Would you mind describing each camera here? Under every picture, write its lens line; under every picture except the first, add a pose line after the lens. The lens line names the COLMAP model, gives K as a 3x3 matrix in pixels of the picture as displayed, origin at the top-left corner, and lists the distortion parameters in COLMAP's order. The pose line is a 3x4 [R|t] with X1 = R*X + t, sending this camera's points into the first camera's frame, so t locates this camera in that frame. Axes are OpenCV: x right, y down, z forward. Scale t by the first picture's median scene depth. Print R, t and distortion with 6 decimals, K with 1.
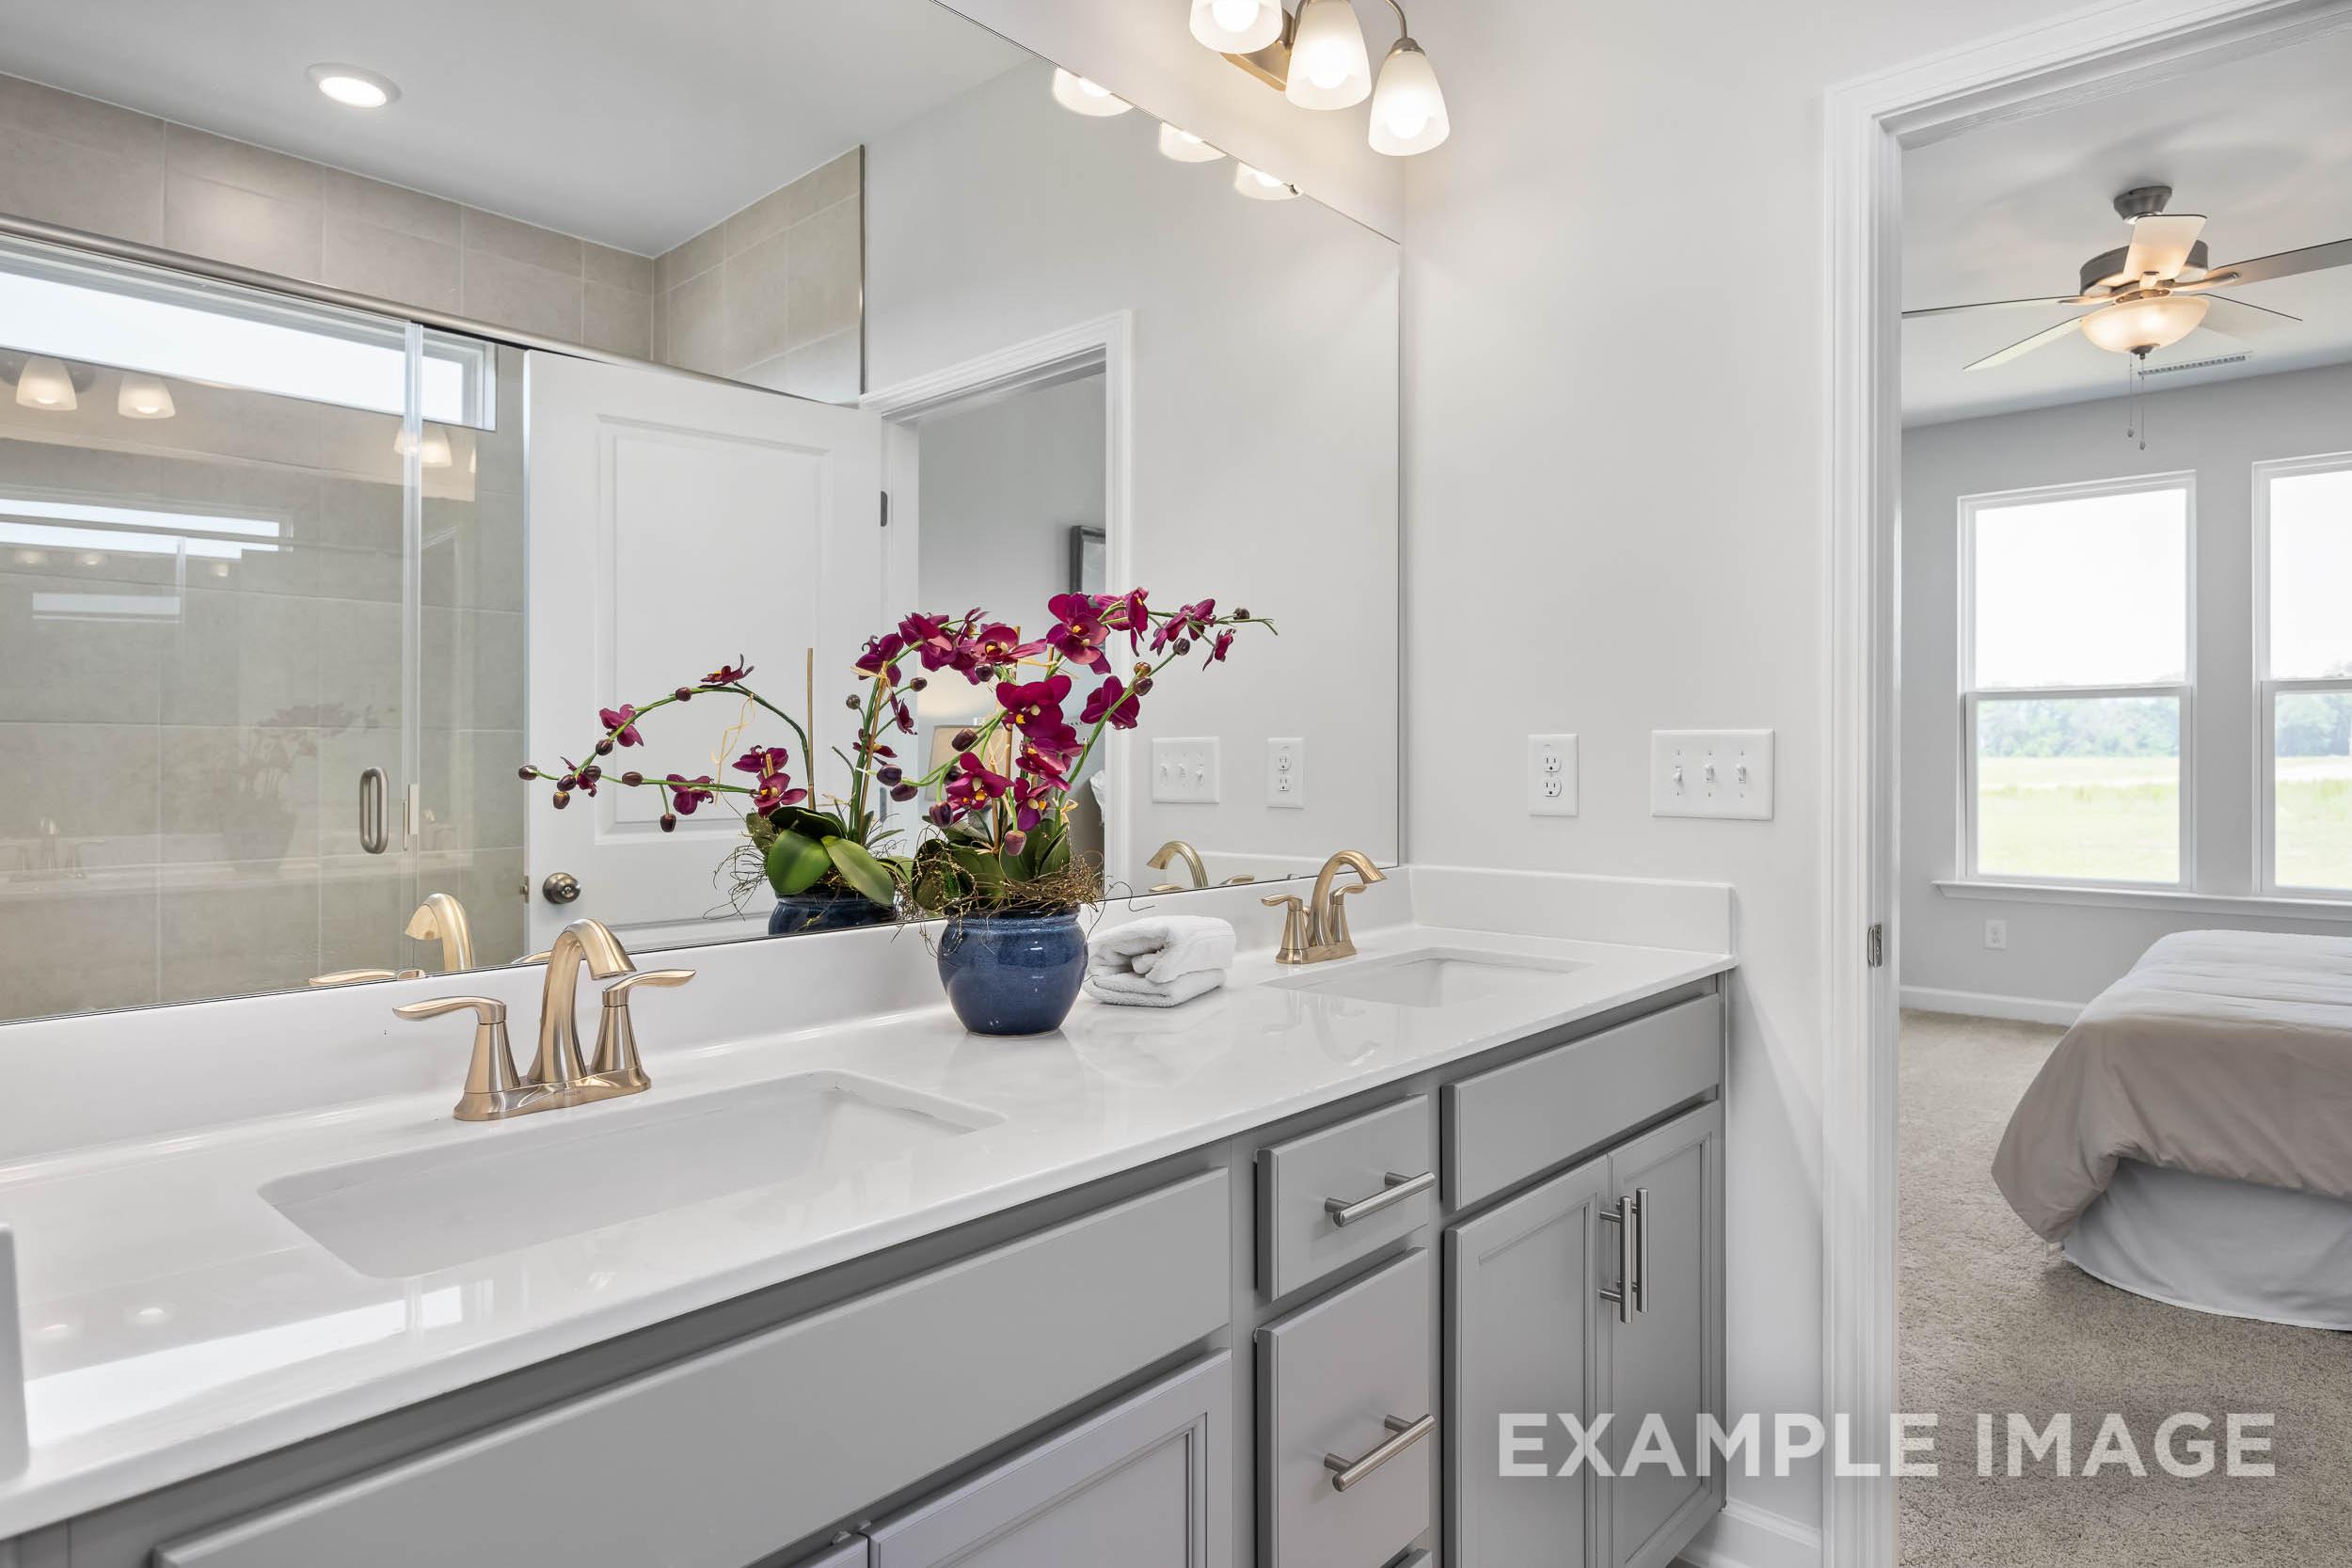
lens RADIAL K [[1244.7, 0, 1176.0], [0, 1244.7, 784.0], [0, 0, 1]] dist [-0.000220, 0.000057]
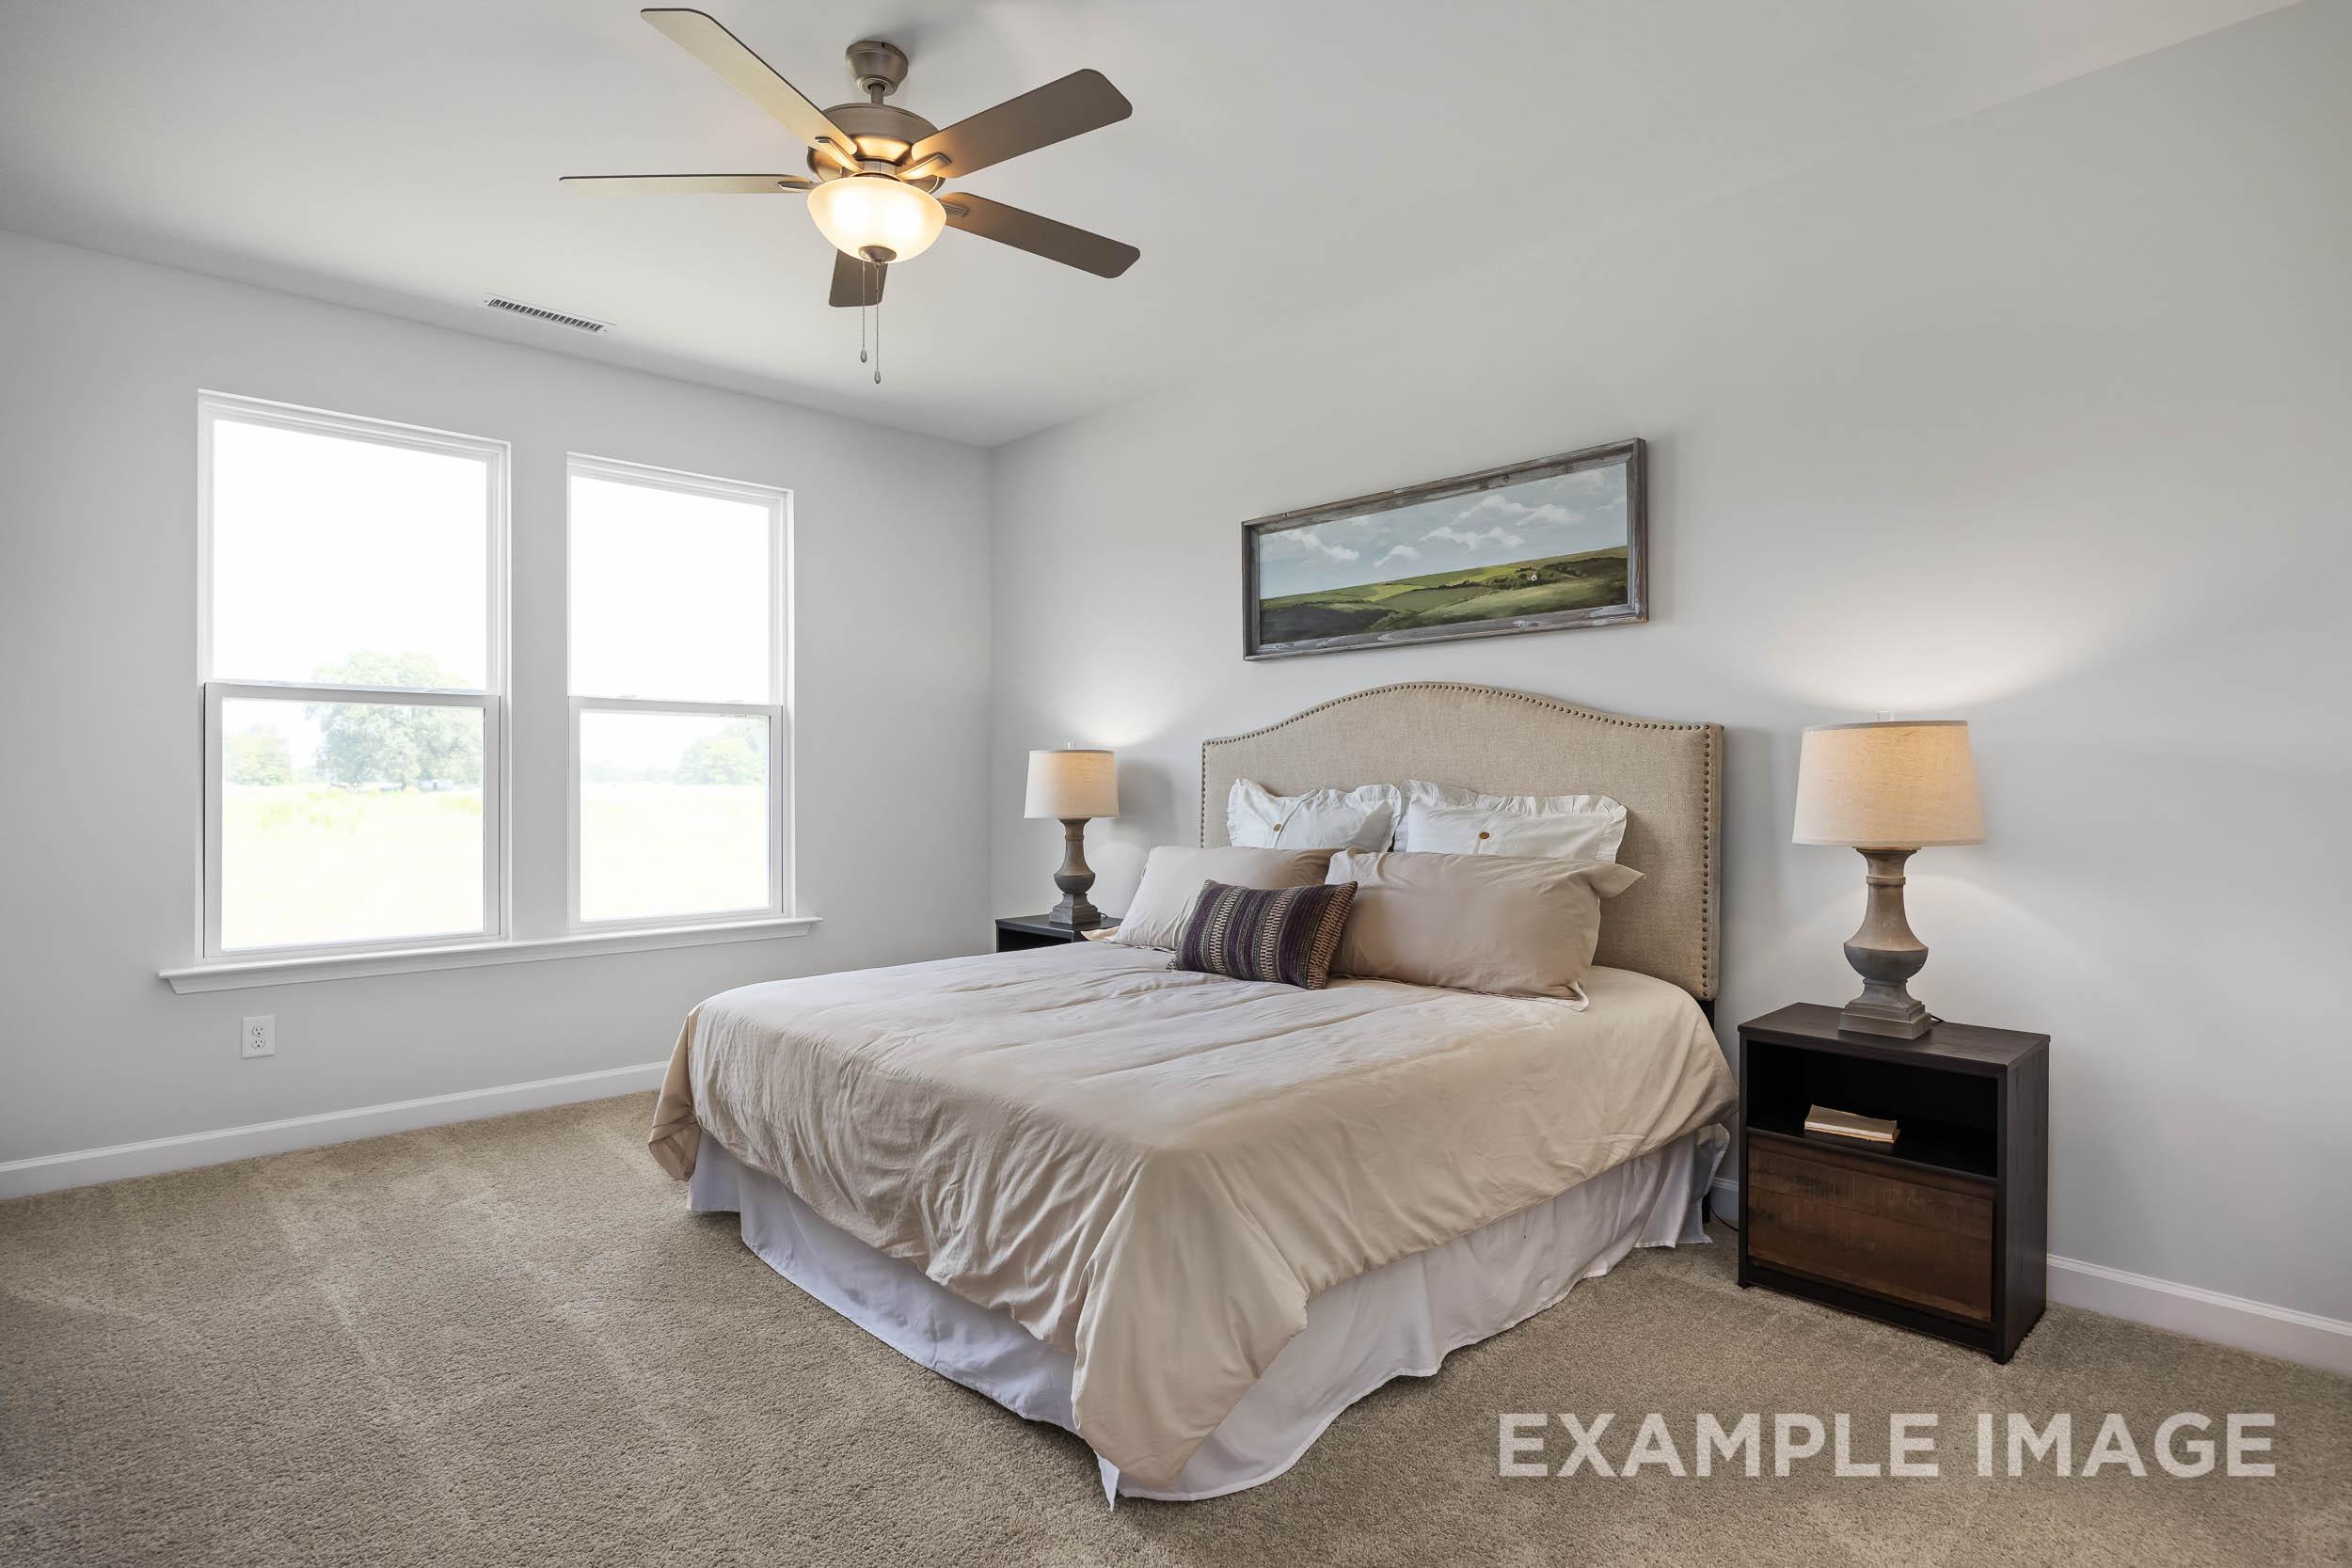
lens RADIAL K [[1244.7, 0, 1176.0], [0, 1244.7, 784.0], [0, 0, 1]] dist [-0.000220, 0.000057]
pose [[0.086568, 0.000823, 0.996246, 0.011546], [0.021594, 0.999763, -0.002702, -0.007205], [-0.996012, 0.021747, 0.086529, 0.458954]]
